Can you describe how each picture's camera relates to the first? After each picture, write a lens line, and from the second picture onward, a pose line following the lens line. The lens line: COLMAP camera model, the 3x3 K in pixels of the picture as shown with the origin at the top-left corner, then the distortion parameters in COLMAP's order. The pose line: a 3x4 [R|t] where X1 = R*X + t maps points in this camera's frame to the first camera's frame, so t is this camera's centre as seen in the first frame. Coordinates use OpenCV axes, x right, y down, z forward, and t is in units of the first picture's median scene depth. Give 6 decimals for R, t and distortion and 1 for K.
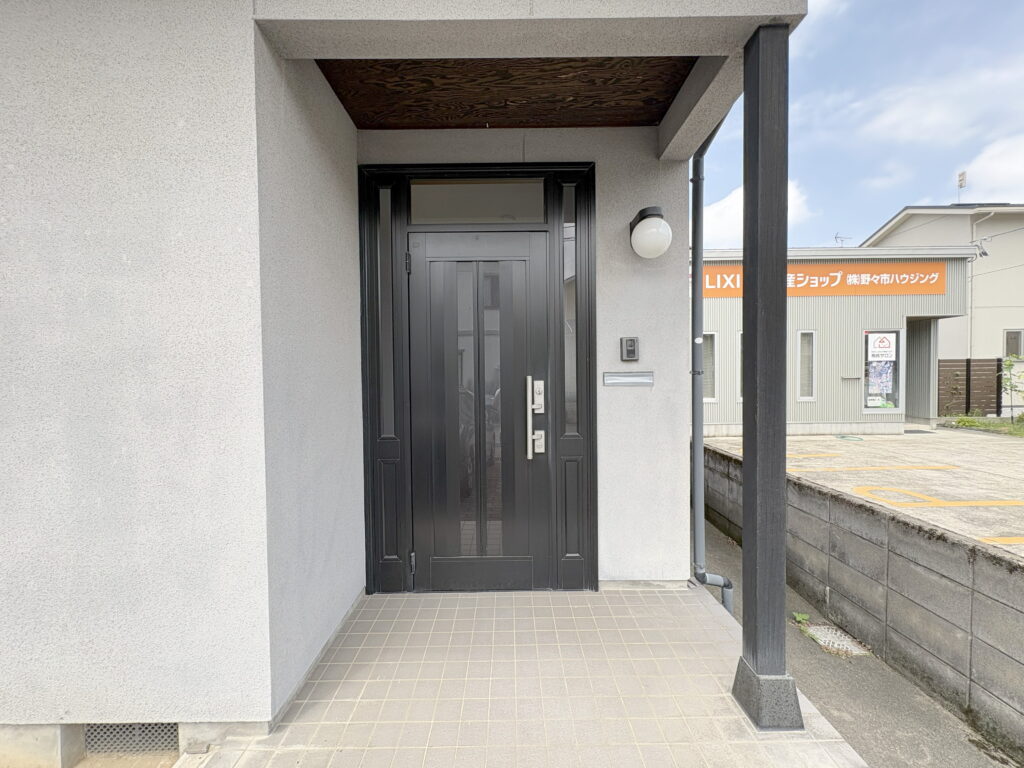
lens RADIAL K [[411.8, 0, 510.6], [0, 411.8, 383.9], [0, 0, 1]] dist [-0.002462, -0.000657]
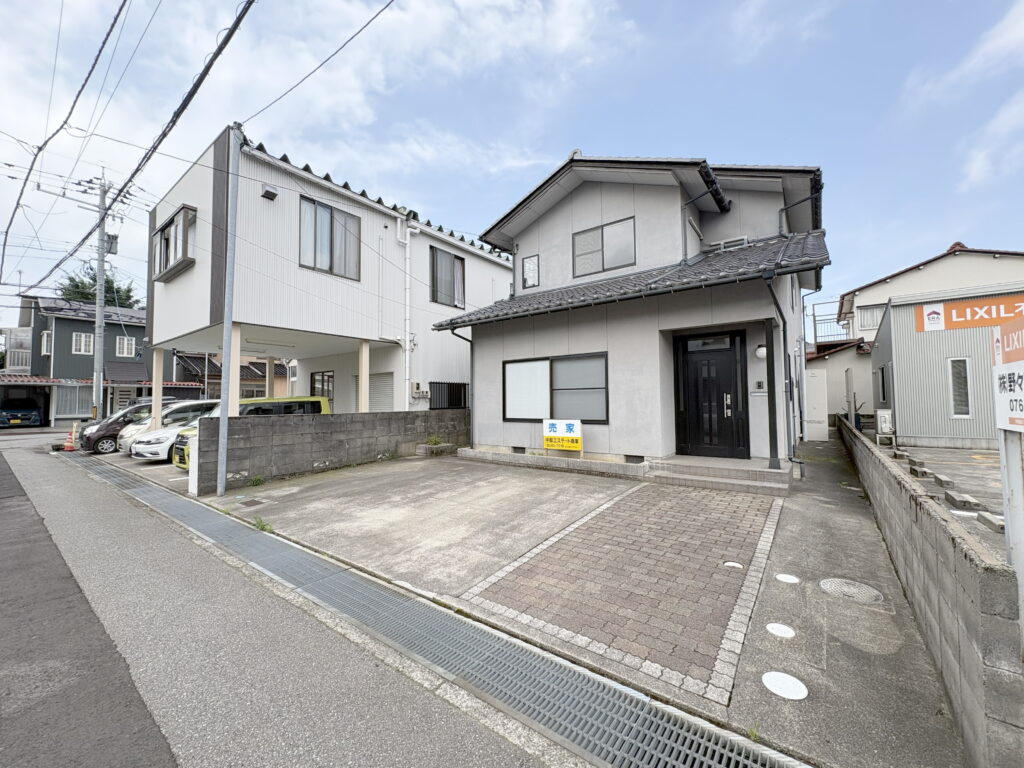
lens RADIAL K [[411.8, 0, 510.6], [0, 411.8, 383.9], [0, 0, 1]] dist [-0.002462, -0.000657]
pose [[0.797761, -0.022405, -0.602558, 0.180632], [-0.013473, 0.998398, -0.054961, 0.030001], [0.602823, 0.051964, 0.796181, -0.736261]]
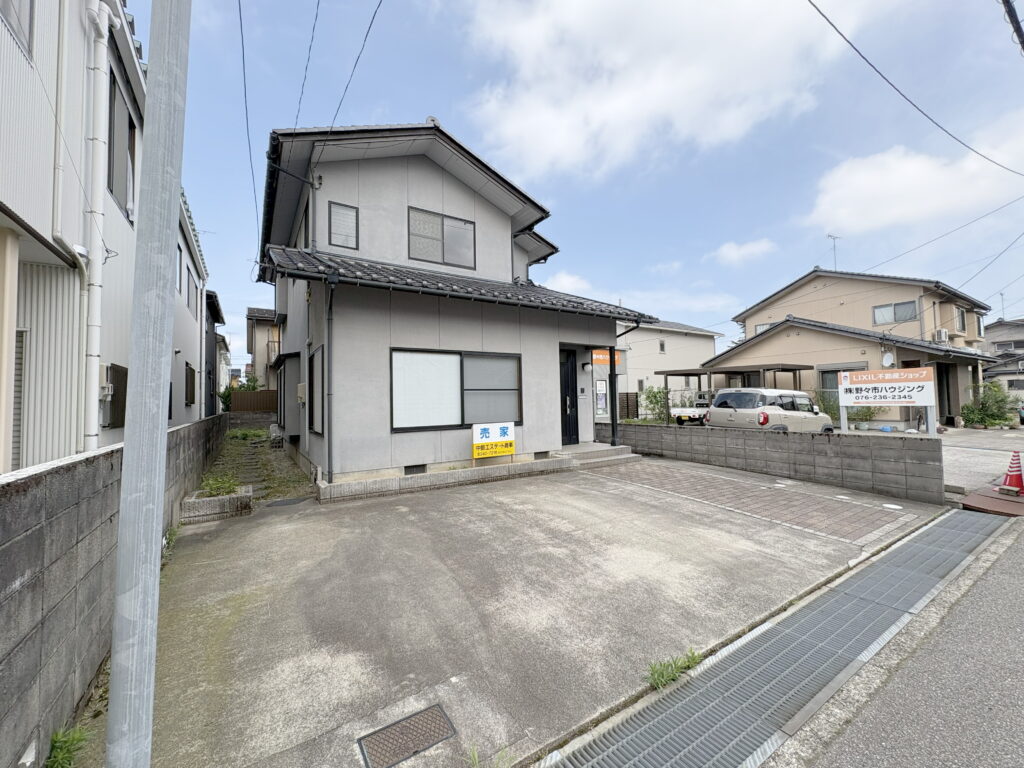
lens RADIAL K [[411.8, 0, 510.6], [0, 411.8, 383.9], [0, 0, 1]] dist [-0.002462, -0.000657]
pose [[0.838584, 0.017268, 0.544499, -0.770173], [0.024731, 0.997260, -0.069715, 0.037849], [-0.544211, 0.071928, 0.835859, -0.641407]]
